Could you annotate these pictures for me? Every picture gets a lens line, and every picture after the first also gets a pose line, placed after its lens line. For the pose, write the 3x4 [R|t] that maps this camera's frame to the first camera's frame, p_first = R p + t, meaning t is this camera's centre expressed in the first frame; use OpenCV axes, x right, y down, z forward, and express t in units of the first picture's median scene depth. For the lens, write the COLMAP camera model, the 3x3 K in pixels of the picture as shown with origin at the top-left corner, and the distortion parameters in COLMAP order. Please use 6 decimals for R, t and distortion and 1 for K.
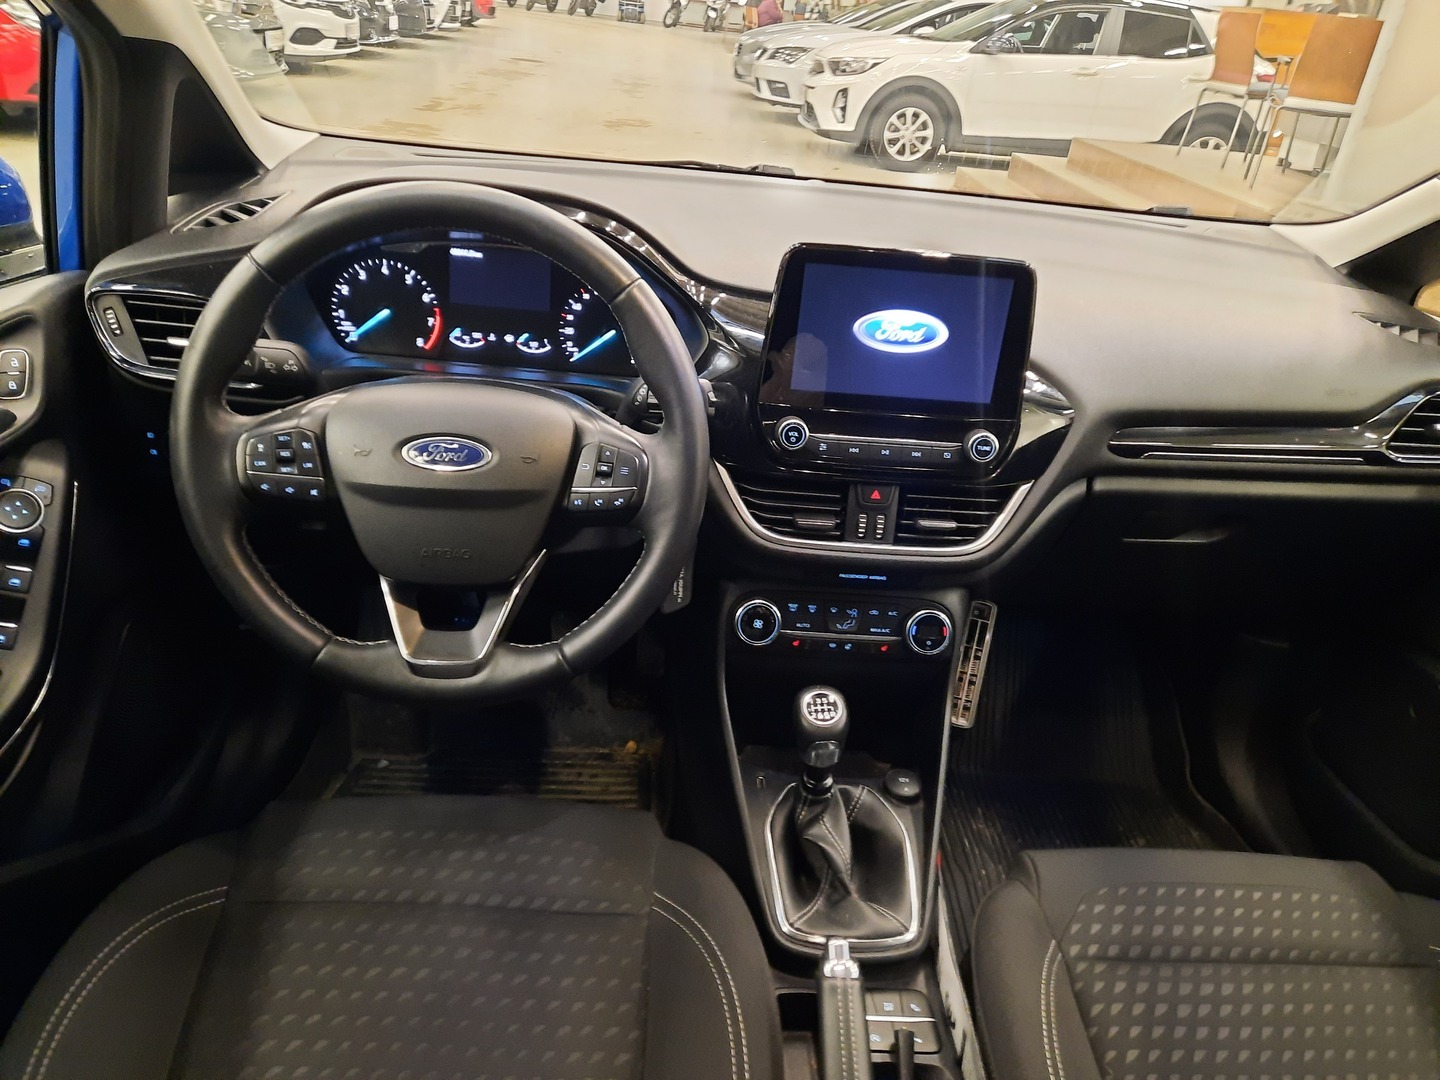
lens RADIAL K [[1046.3, 0, 720.0], [0, 1046.3, 540.0], [0, 0, 1]] dist [0.019354, -0.003052]
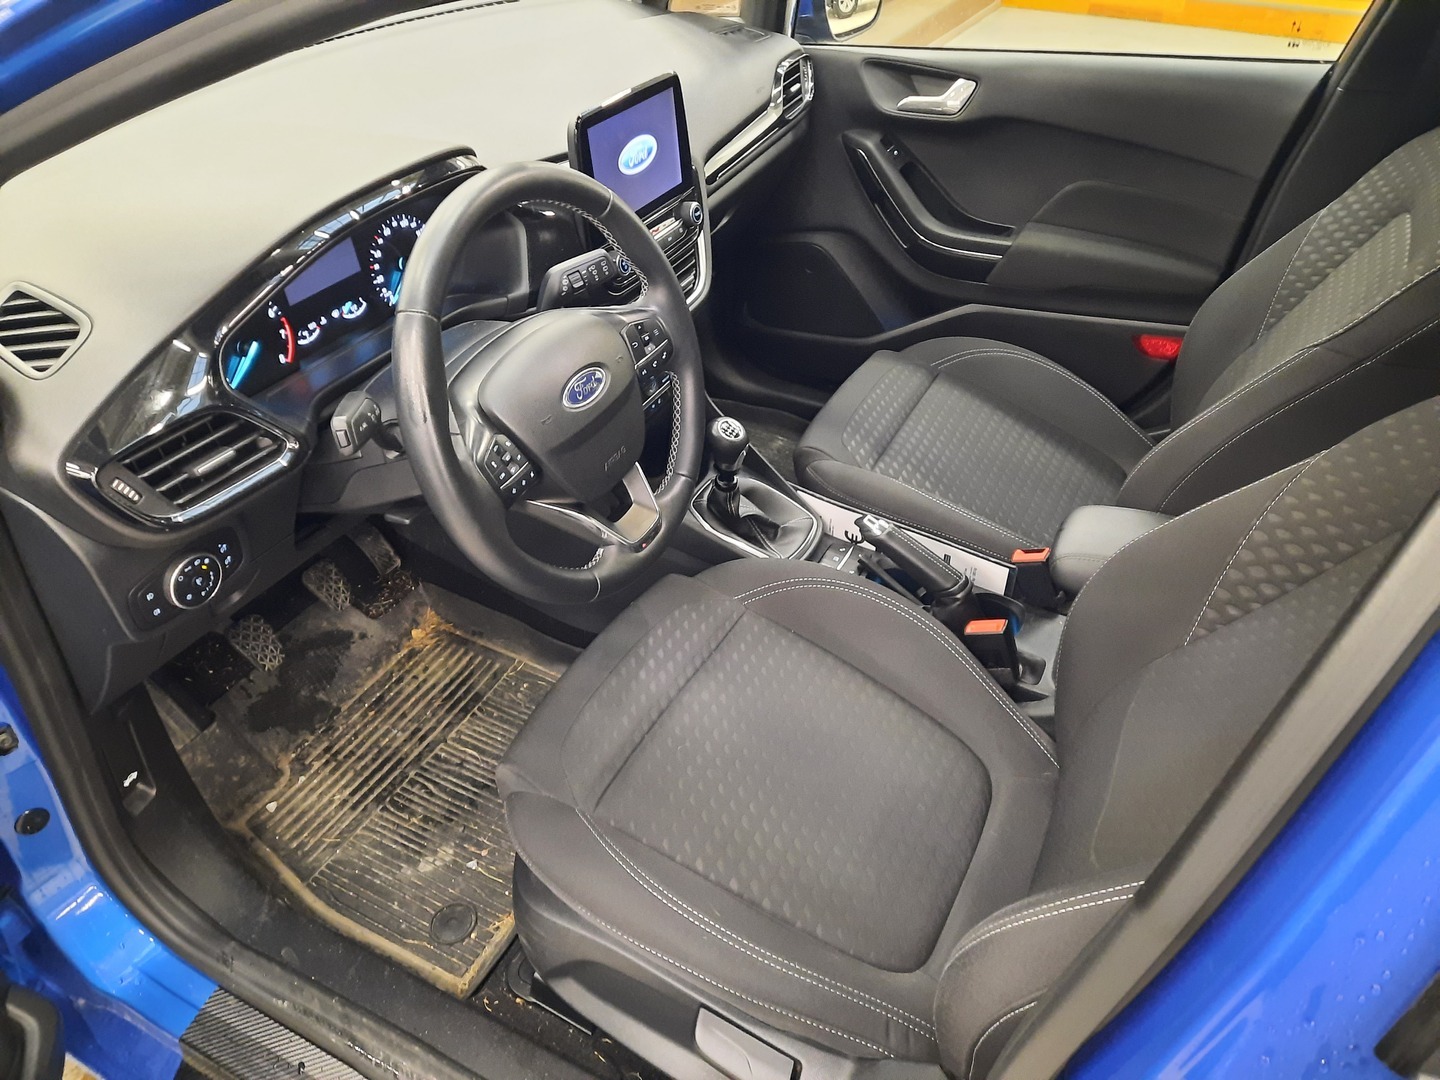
lens RADIAL K [[1046.3, 0, 720.0], [0, 1046.3, 540.0], [0, 0, 1]] dist [0.019354, -0.003052]
pose [[0.502382, -0.605330, 0.617404, -0.789553], [0.441827, 0.793513, 0.418481, -0.284793], [-0.743237, 0.062548, 0.666098, 0.059742]]
